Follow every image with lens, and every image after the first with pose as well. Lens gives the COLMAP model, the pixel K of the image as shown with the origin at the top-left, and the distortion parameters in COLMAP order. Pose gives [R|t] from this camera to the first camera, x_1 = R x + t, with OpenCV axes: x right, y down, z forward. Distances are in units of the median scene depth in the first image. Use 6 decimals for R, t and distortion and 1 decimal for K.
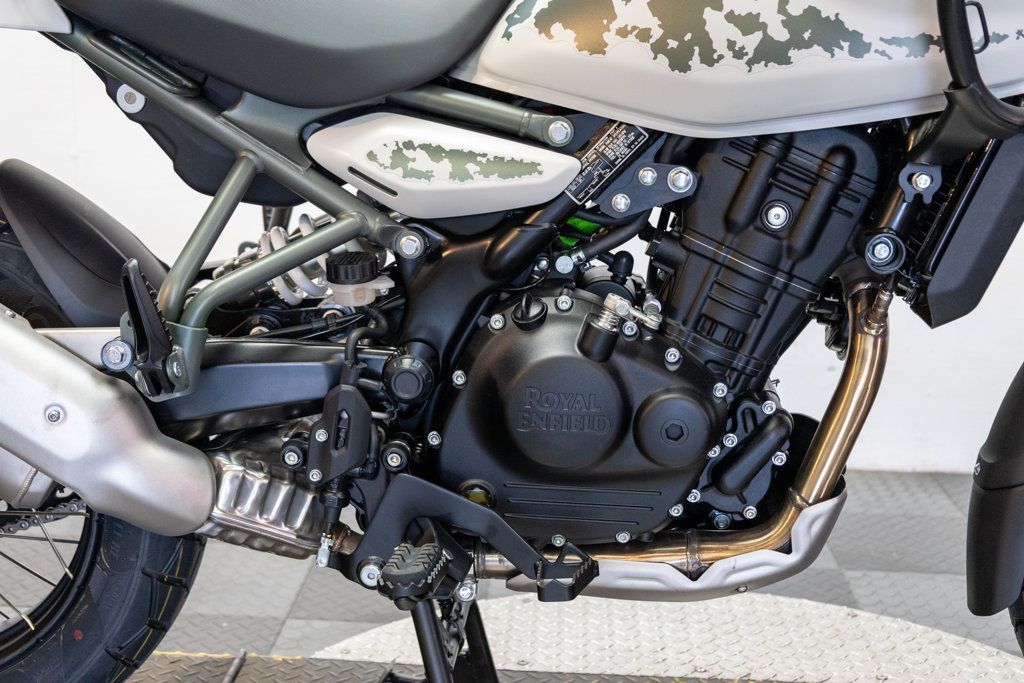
lens RADIAL K [[1373.1, 0, 512.0], [0, 1373.1, 341.5], [0, 0, 1]] dist [0.012077, 0.004040]
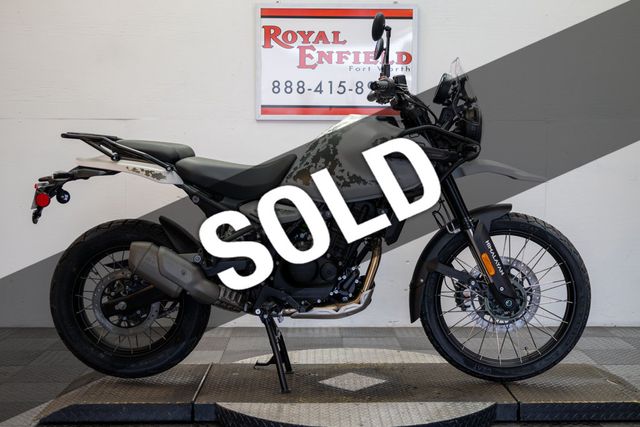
lens RADIAL K [[858.2, 0, 320.0], [0, 858.2, 213.5], [0, 0, 1]] dist [0.012077, 0.004040]
pose [[0.998283, -0.034377, 0.047435, -0.028223], [0.040720, 0.989316, -0.139987, 0.244235], [-0.042116, 0.141678, 0.989016, -1.574118]]
